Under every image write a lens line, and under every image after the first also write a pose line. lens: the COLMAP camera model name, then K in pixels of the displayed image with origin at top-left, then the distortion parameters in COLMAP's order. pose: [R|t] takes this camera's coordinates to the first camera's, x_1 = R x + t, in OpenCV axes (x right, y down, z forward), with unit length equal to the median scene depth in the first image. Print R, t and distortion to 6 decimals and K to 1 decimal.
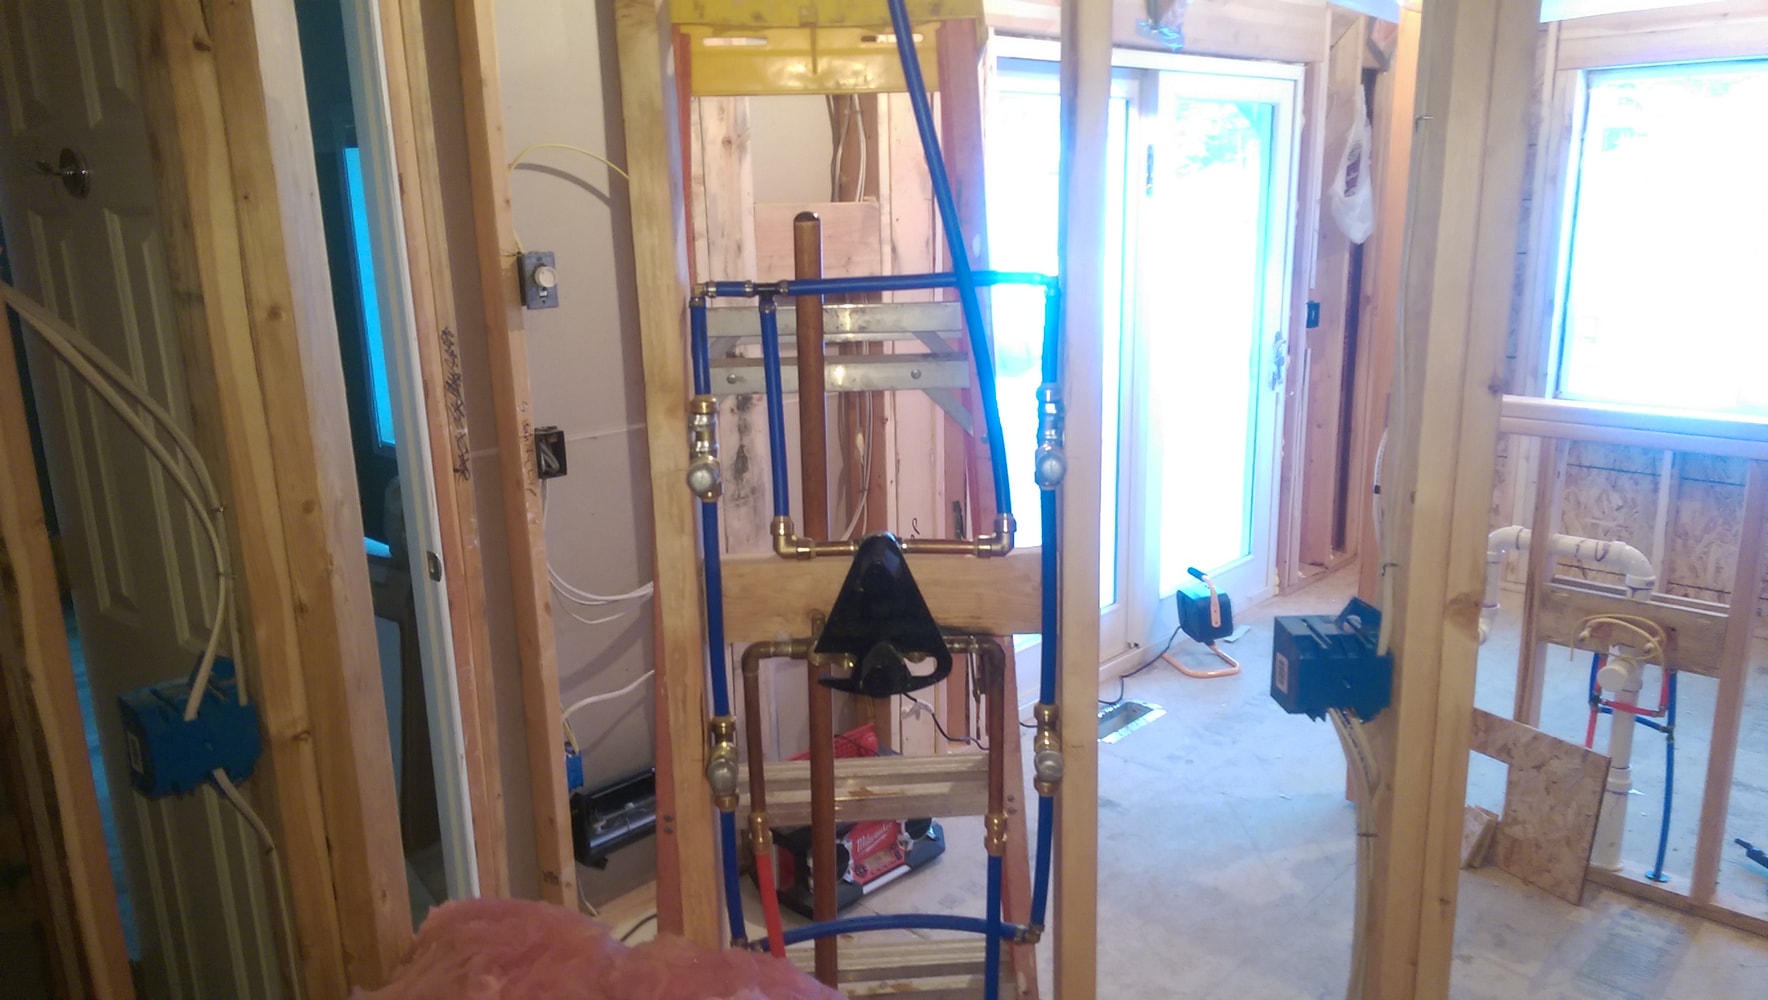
lens RADIAL K [[1262.3, 0, 877.4], [0, 1262.3, 505.6], [0, 0, 1]] dist [0.055318, -0.048858]
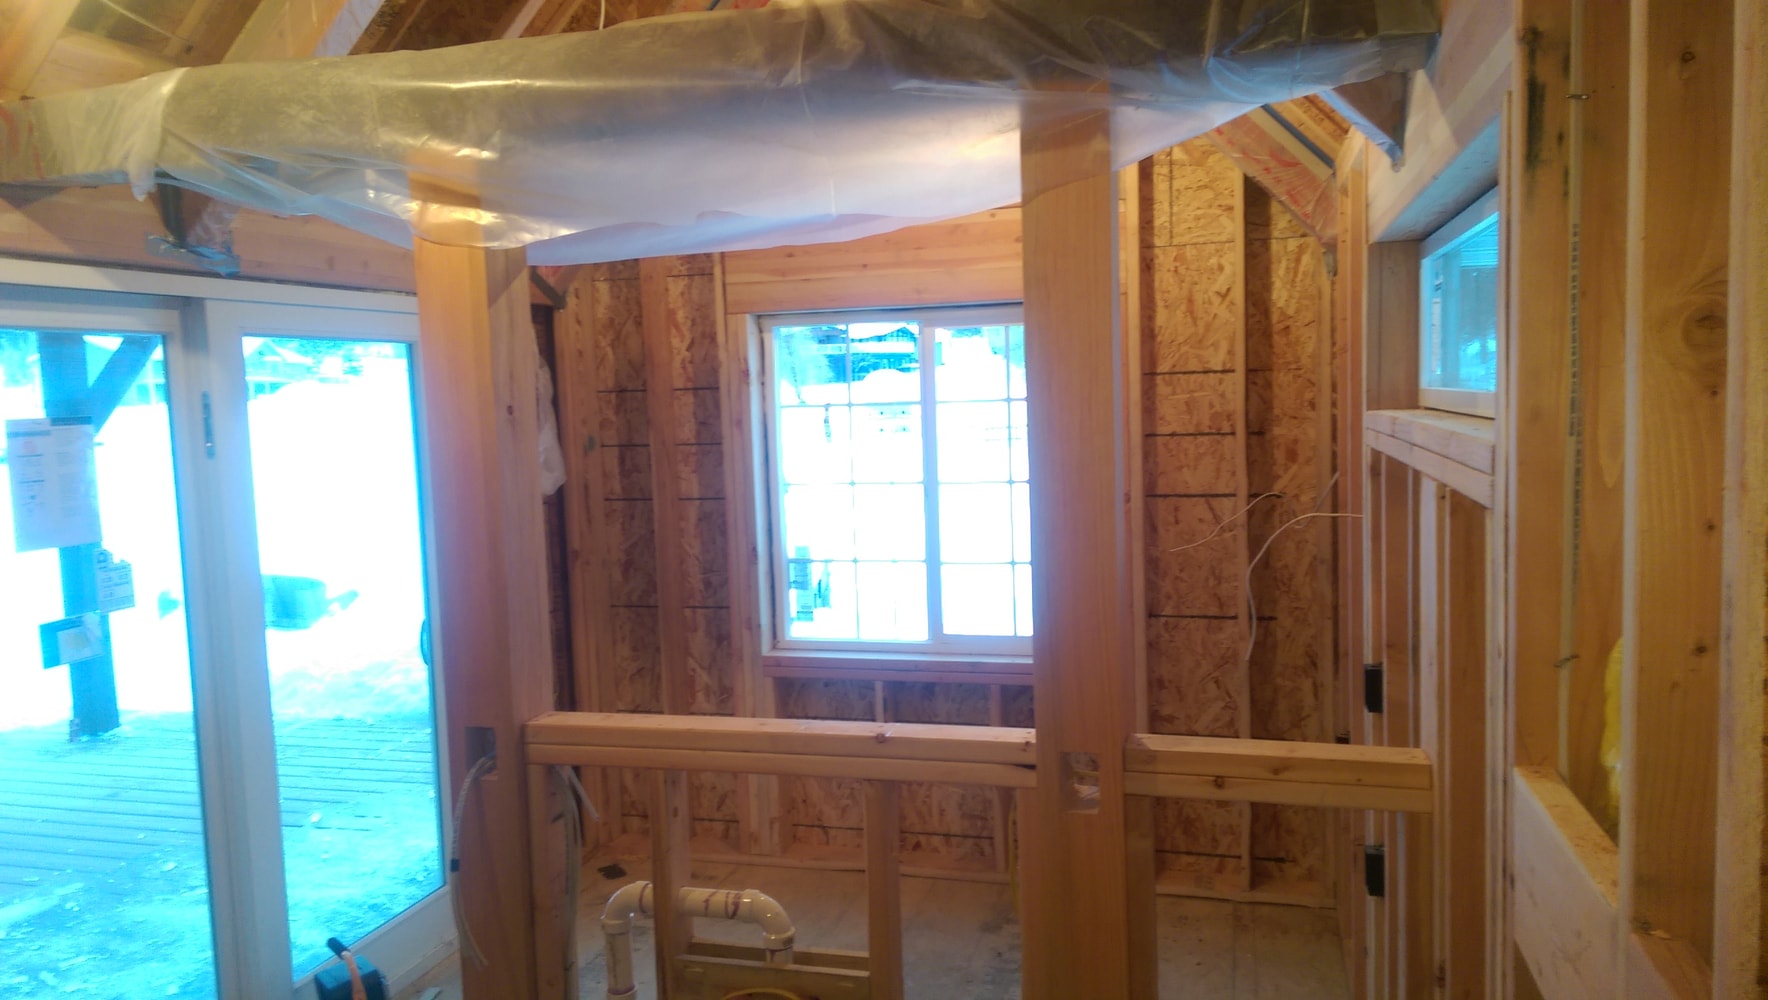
lens RADIAL K [[1262.3, 0, 885.0], [0, 1262.3, 499.4], [0, 0, 1]] dist [0.055318, -0.048858]
pose [[0.881075, -0.047480, 0.470587, 0.281028], [0.127623, 0.981910, -0.139876, -0.084827], [-0.455433, 0.183299, 0.871196, 0.221260]]
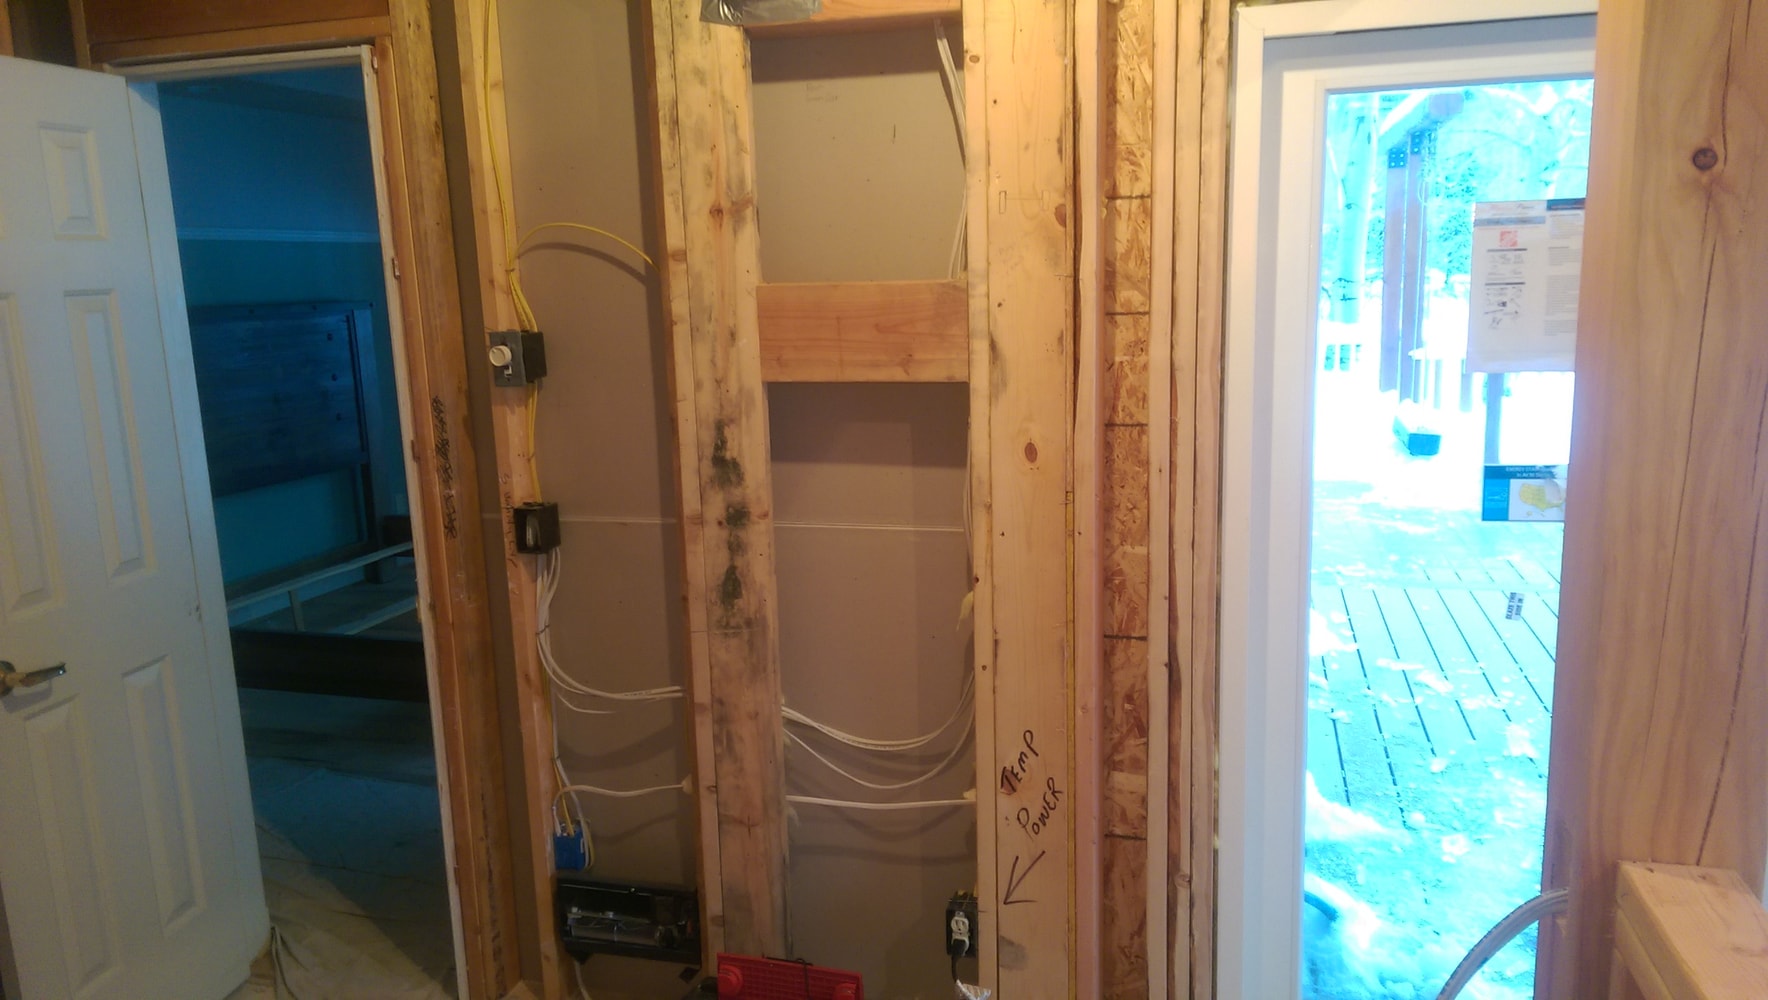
lens RADIAL K [[1262.3, 0, 885.9], [0, 1262.3, 505.4], [0, 0, 1]] dist [0.055318, -0.048858]
pose [[0.479069, 0.168841, -0.861386, 0.632662], [-0.193076, 0.977562, 0.084232, -0.170483], [0.856279, 0.125960, 0.500919, 0.632814]]
